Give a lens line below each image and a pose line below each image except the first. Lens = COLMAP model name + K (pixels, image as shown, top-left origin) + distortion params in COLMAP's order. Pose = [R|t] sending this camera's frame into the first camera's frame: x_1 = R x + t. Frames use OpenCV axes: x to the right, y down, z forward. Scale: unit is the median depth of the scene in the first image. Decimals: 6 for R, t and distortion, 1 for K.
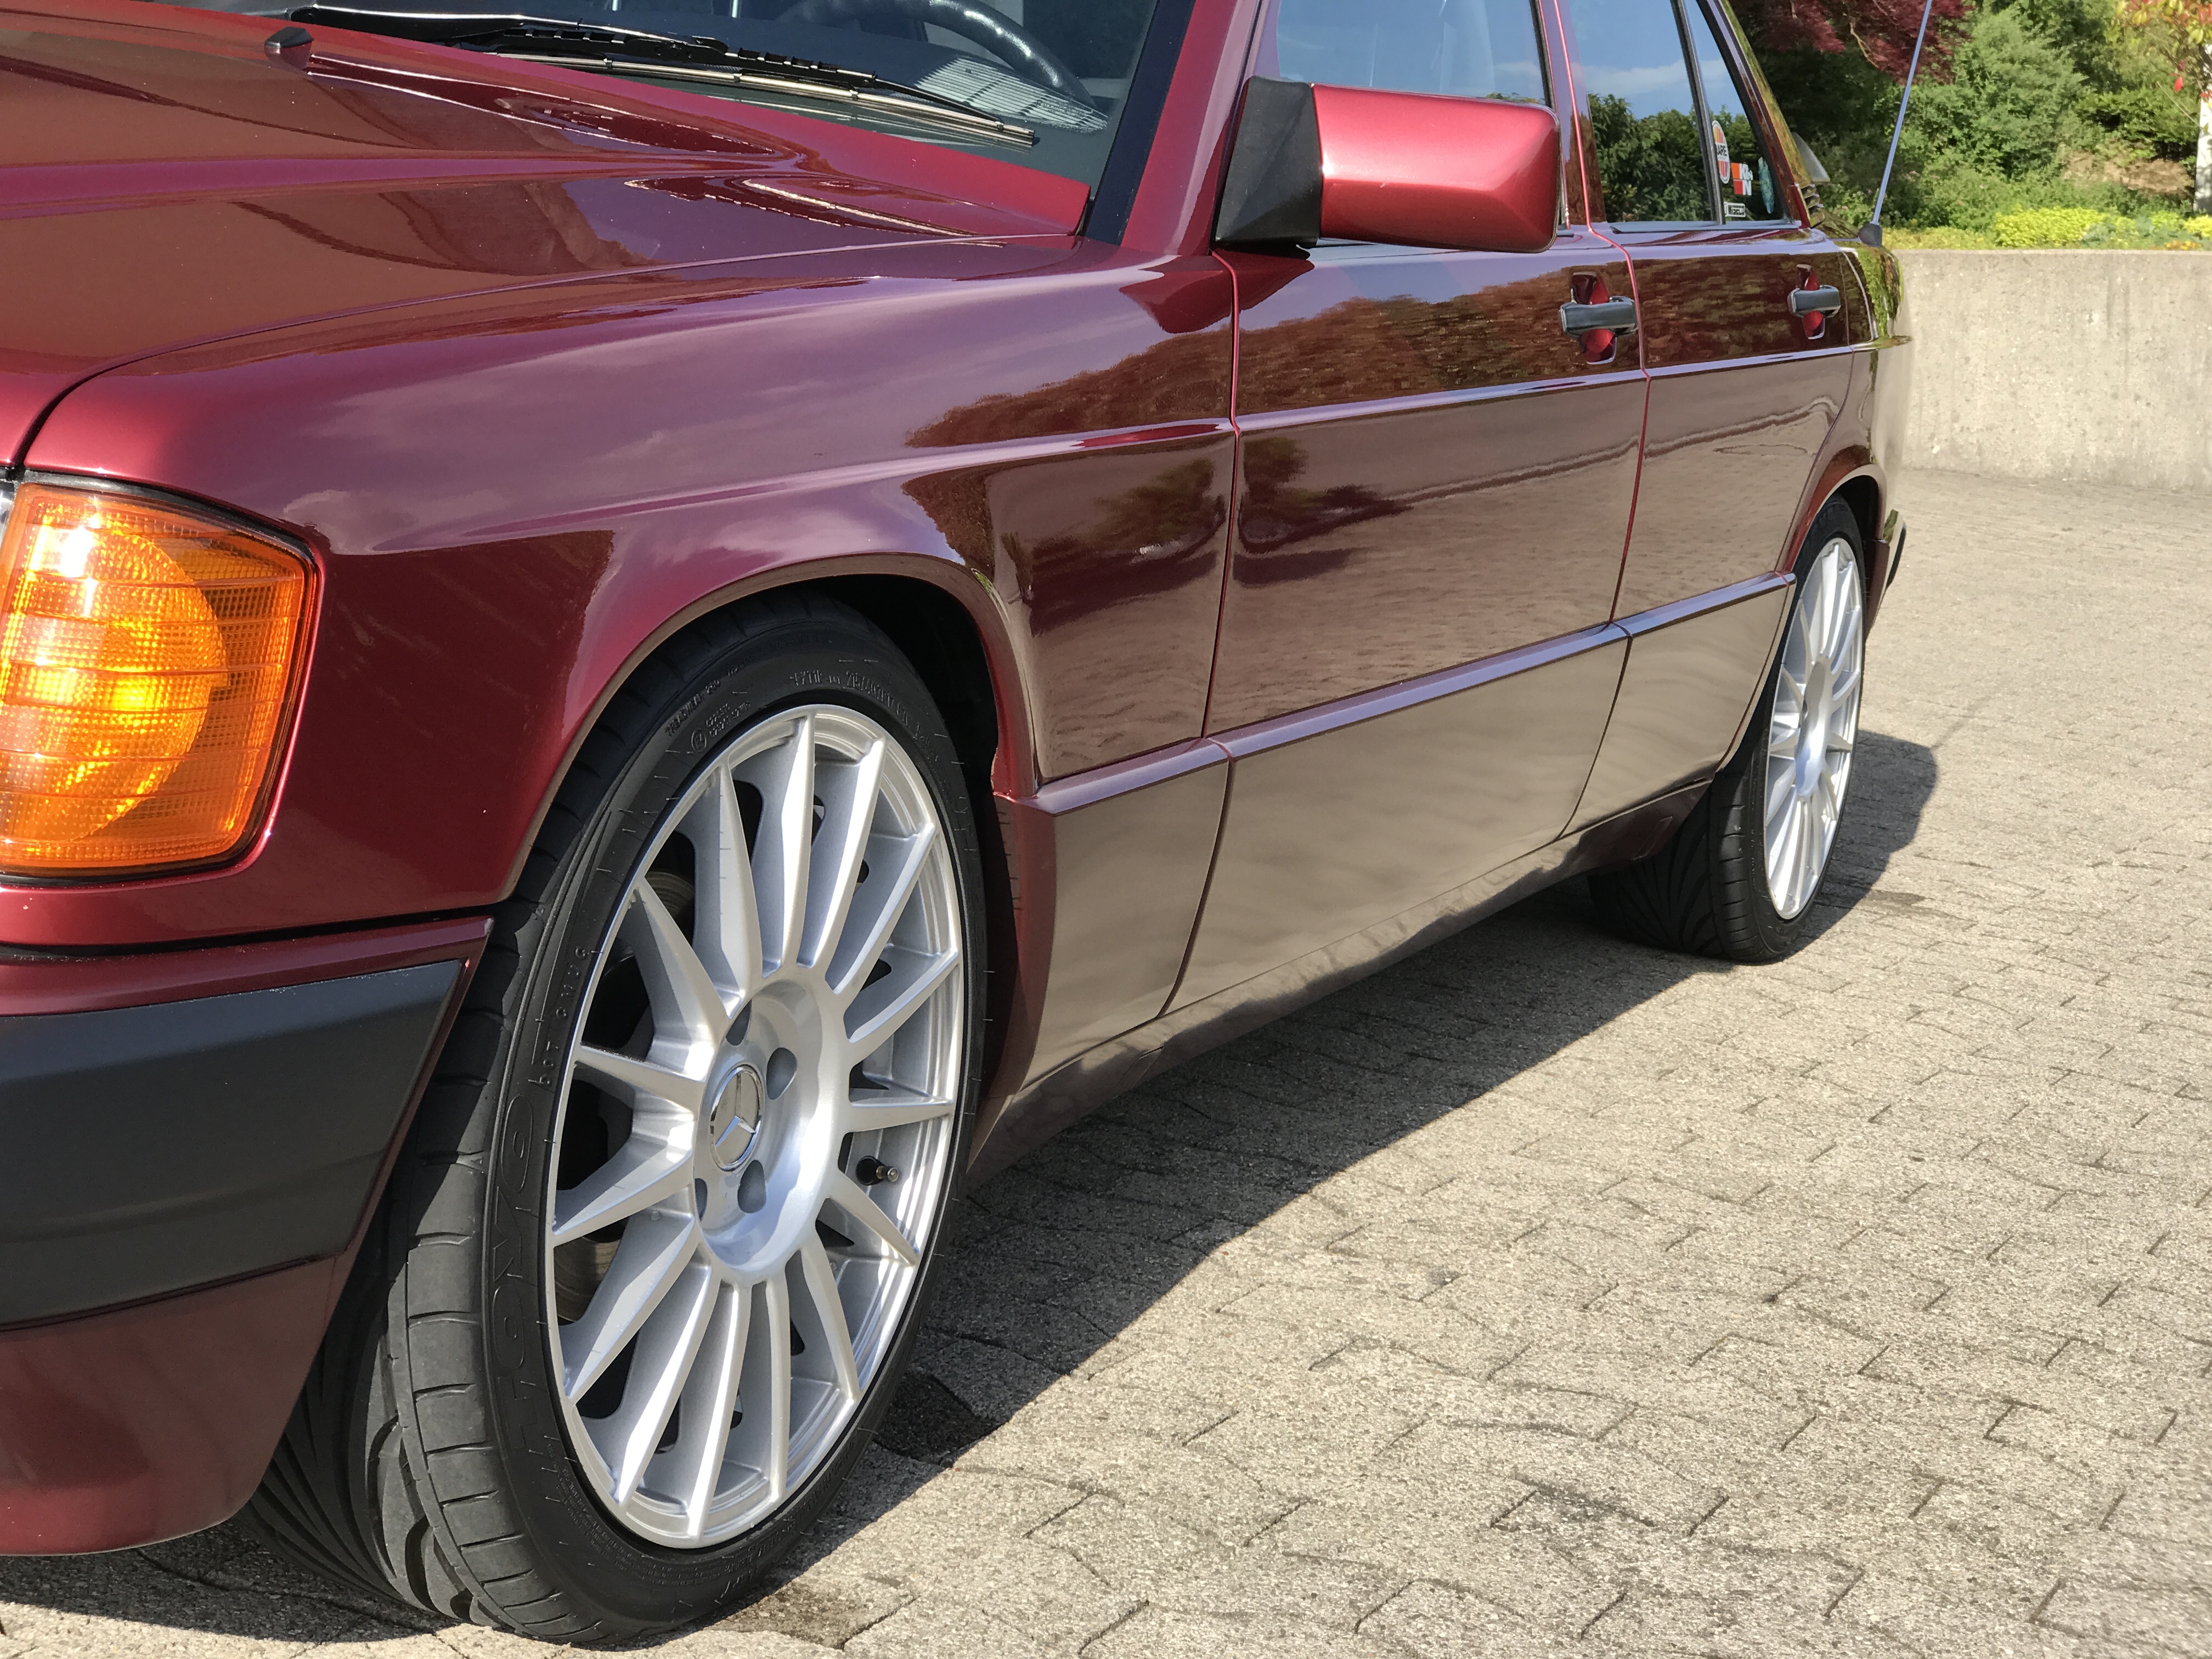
lens RADIAL K [[3604.6, 0, 1090.2], [0, 3604.6, 847.0], [0, 0, 1]] dist [0.050155, 0.000000]
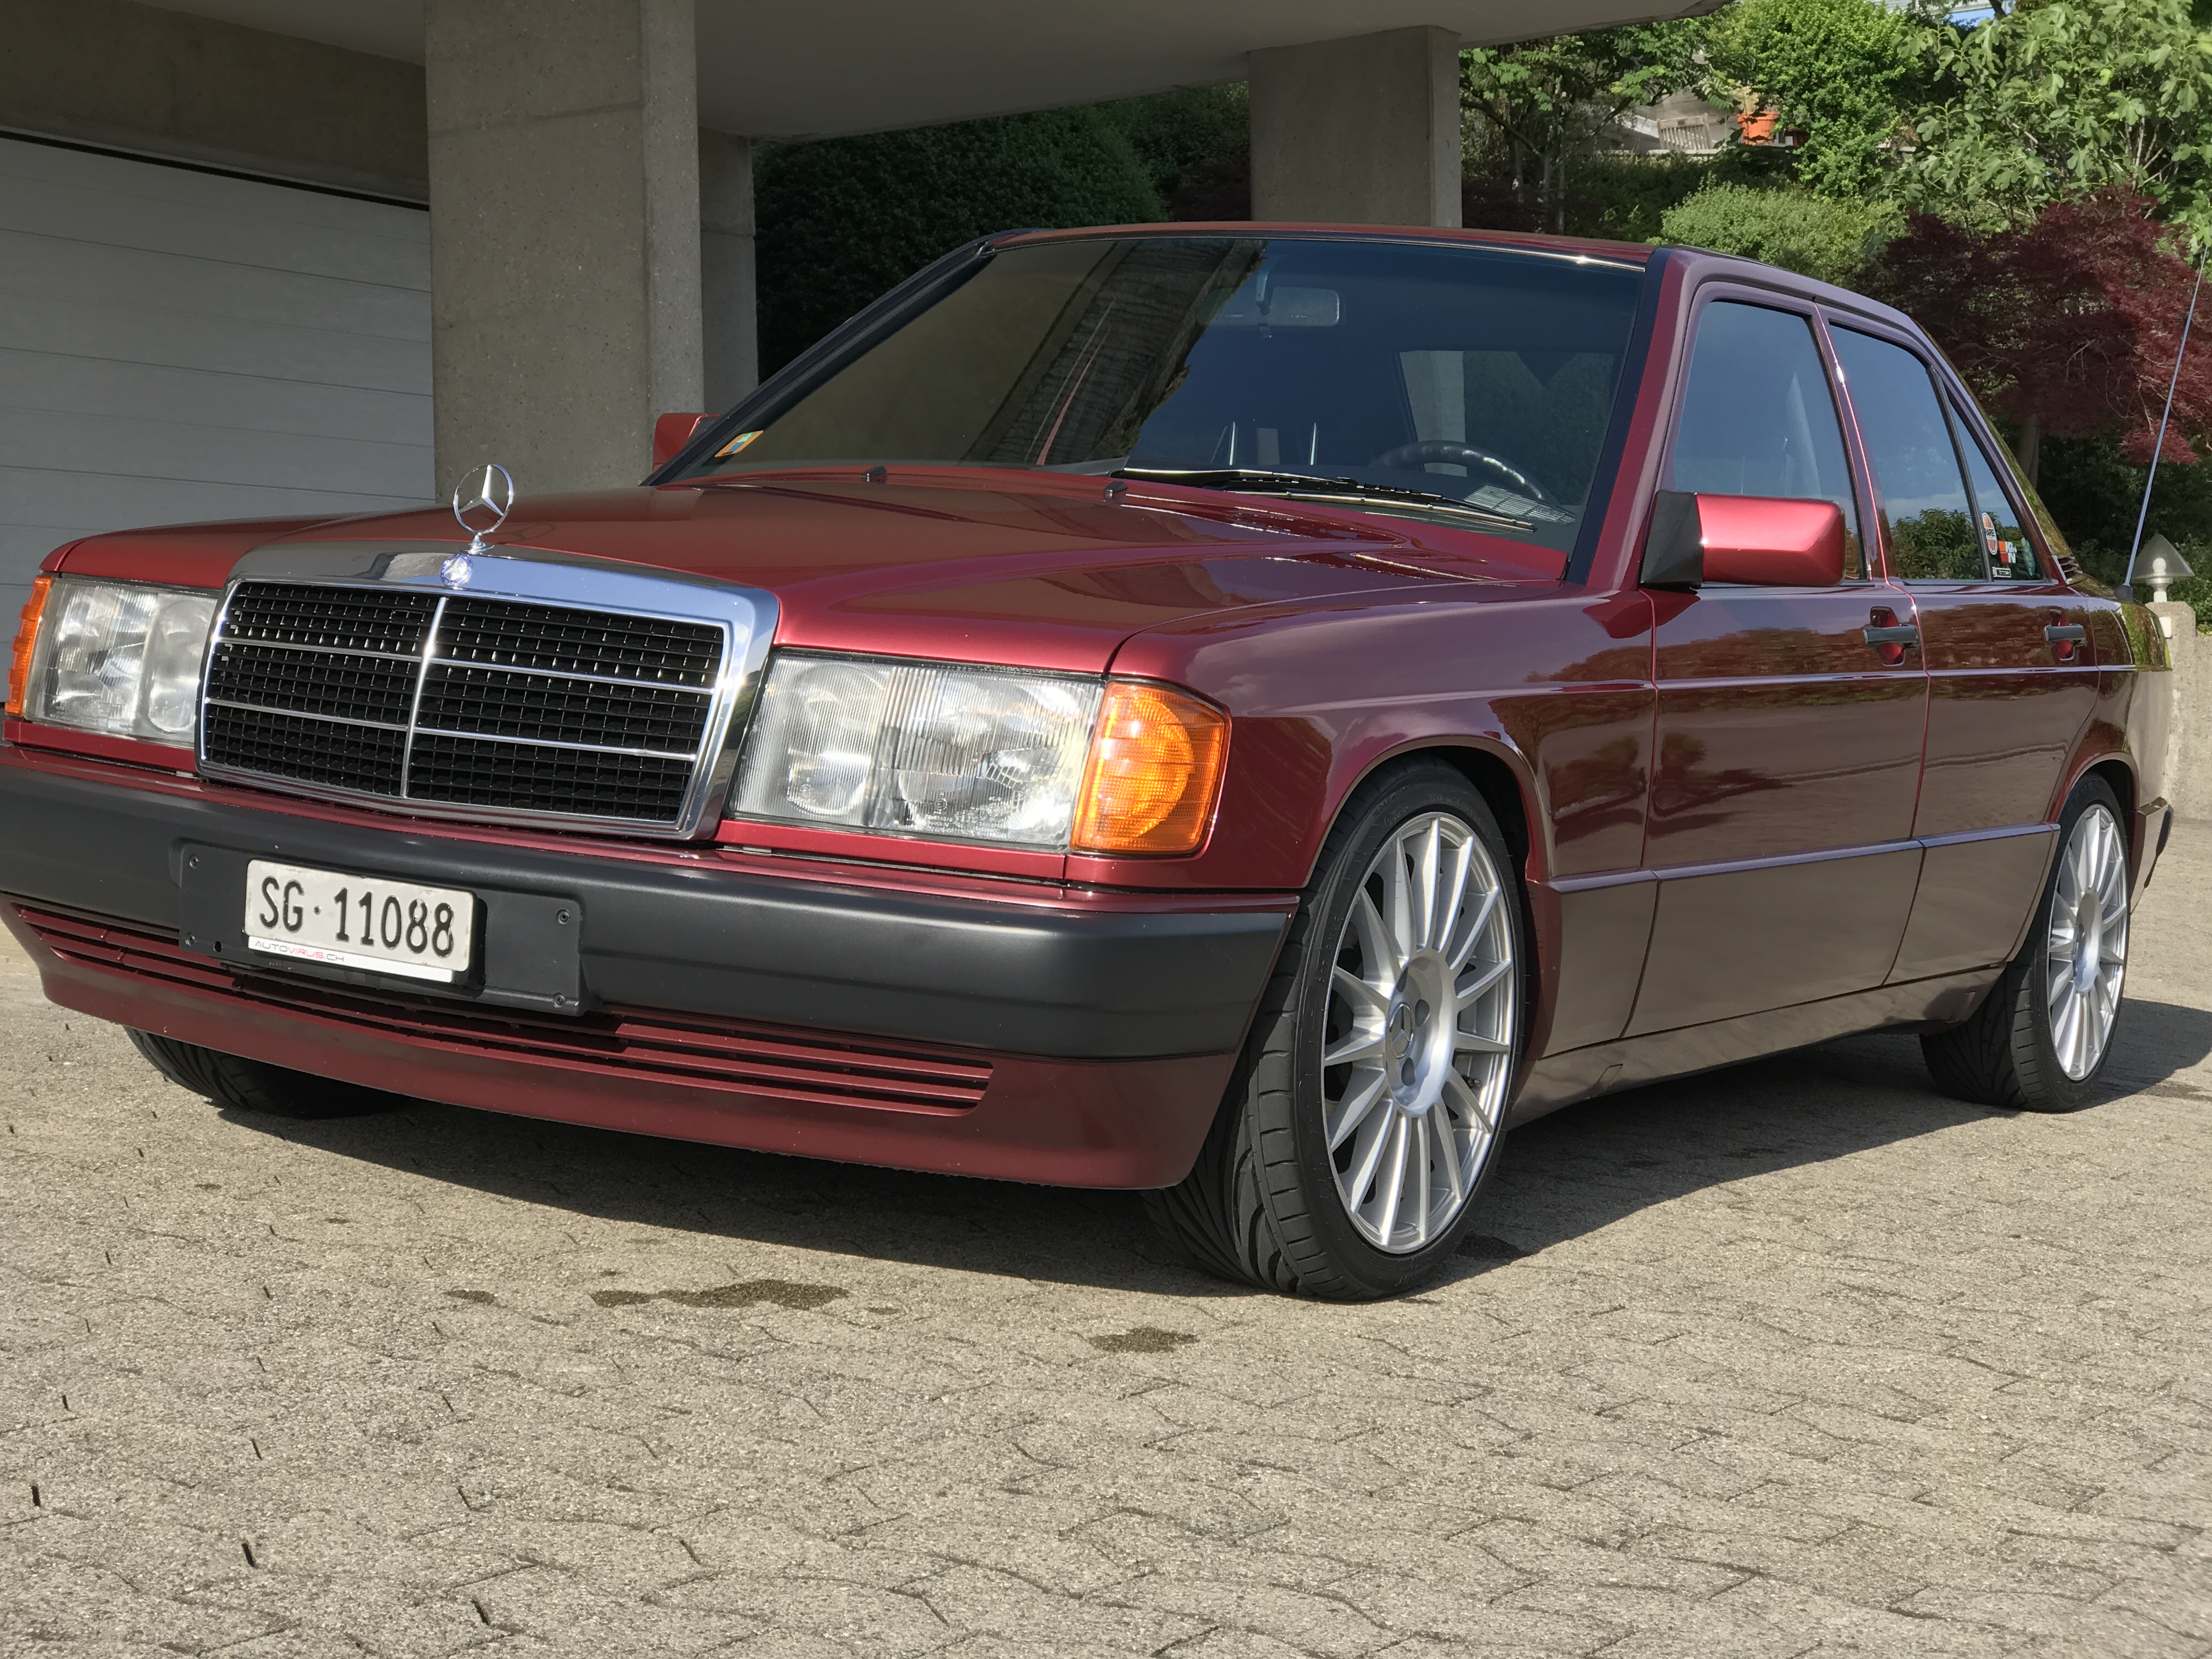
lens RADIAL K [[3604.6, 0, 1098.4], [0, 3604.6, 811.9], [0, 0, 1]] dist [0.050155, 0.000000]
pose [[0.993274, -0.022976, -0.113489, -0.034836], [0.008279, 0.991699, -0.128312, 0.188331], [0.115495, 0.126509, 0.985219, -0.843639]]
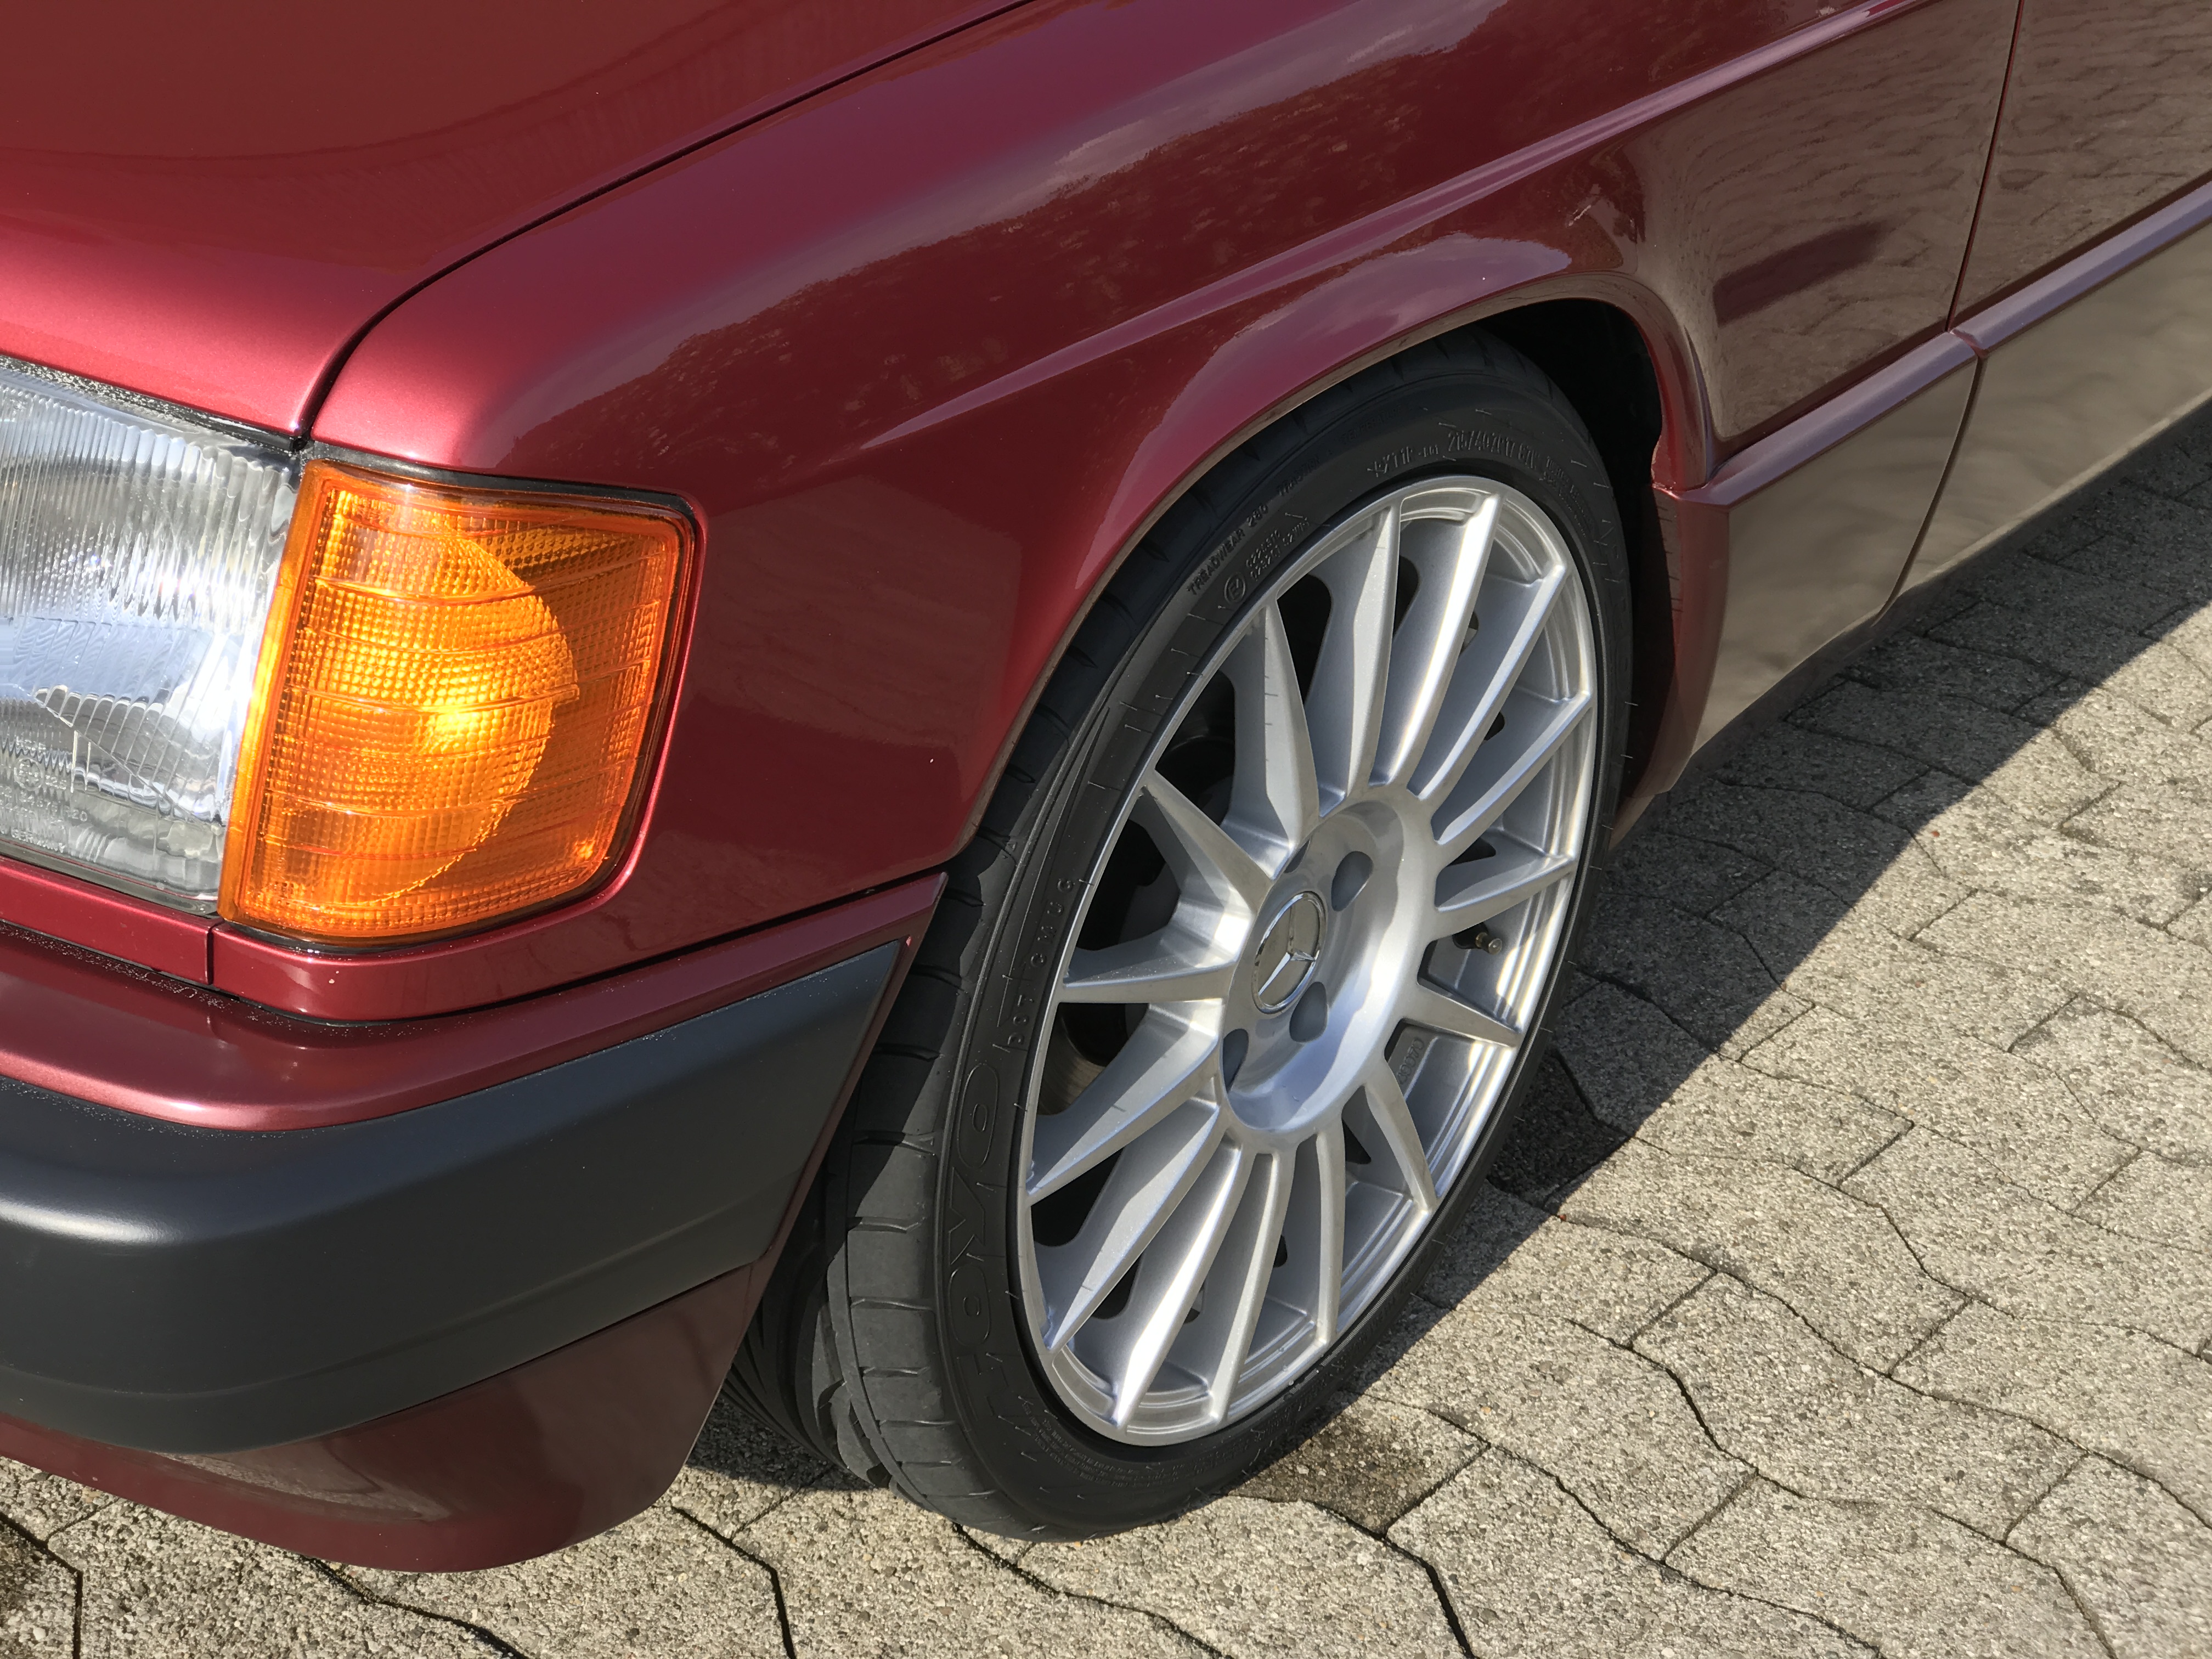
lens RADIAL K [[3604.6, 0, 1122.2], [0, 3604.6, 826.3], [0, 0, 1]] dist [0.050155, 0.000000]
pose [[0.976180, 0.090450, -0.197209, 0.023658], [-0.028433, 0.954449, 0.297016, -0.182179], [0.215091, -0.284334, 0.934286, 0.207971]]
